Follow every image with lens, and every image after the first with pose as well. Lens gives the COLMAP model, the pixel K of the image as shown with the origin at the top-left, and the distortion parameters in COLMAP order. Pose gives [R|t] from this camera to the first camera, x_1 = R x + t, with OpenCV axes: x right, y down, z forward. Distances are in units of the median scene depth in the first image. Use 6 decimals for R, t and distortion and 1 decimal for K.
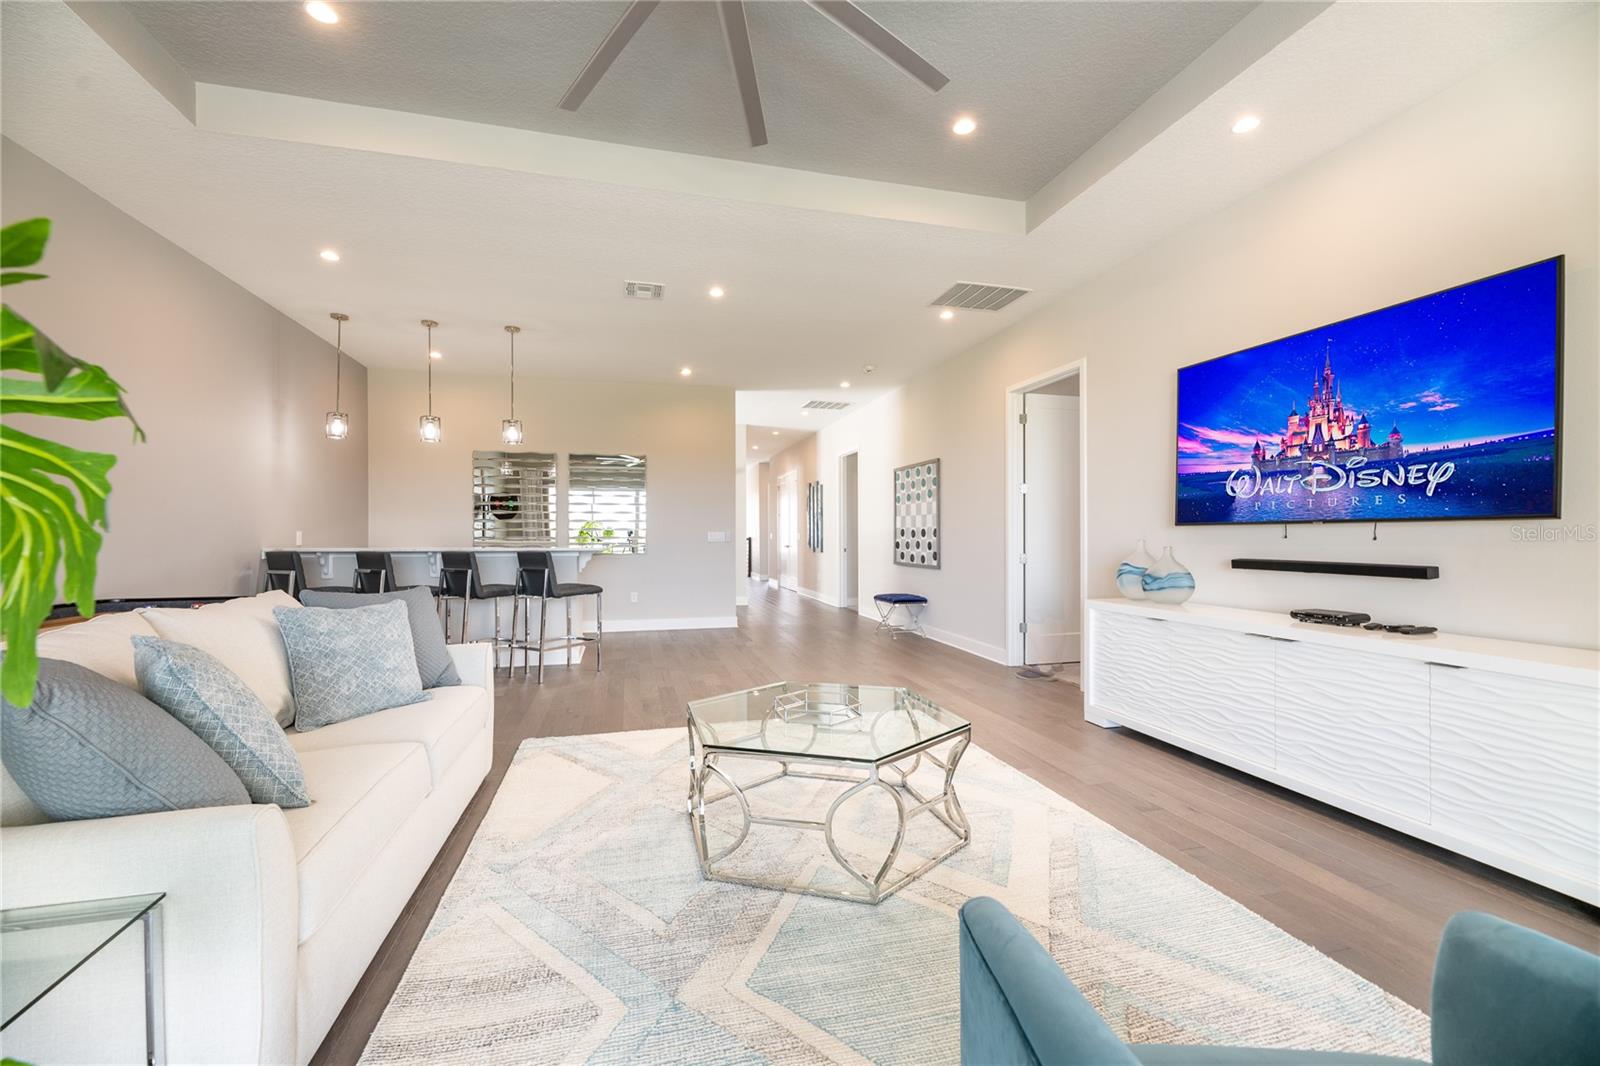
lens RADIAL K [[662.9, 0, 792.0], [0, 662.9, 530.8], [0, 0, 1]] dist [0.000159, 0.000033]
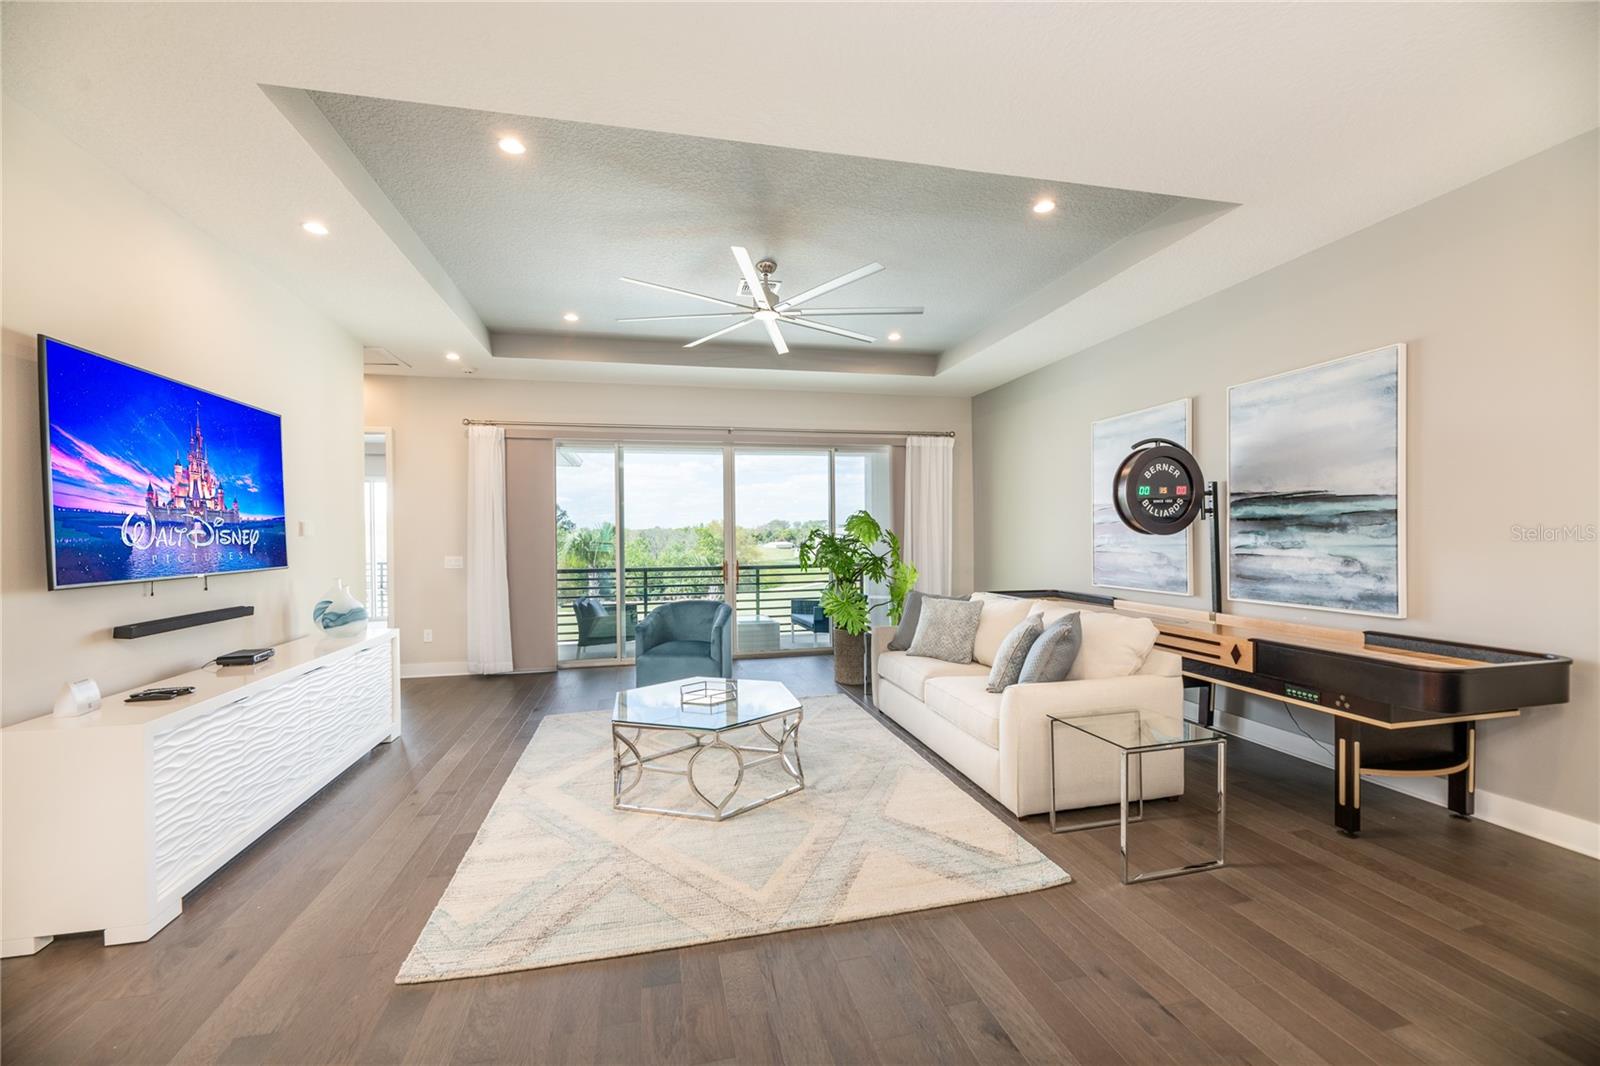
lens RADIAL K [[662.9, 0, 792.0], [0, 662.9, 530.8], [0, 0, 1]] dist [0.000159, 0.000033]
pose [[-0.999419, 0.016299, 0.029945, -0.149661], [0.015877, 0.999772, -0.014273, -0.050703], [-0.030170, -0.013789, -0.999450, 1.893582]]
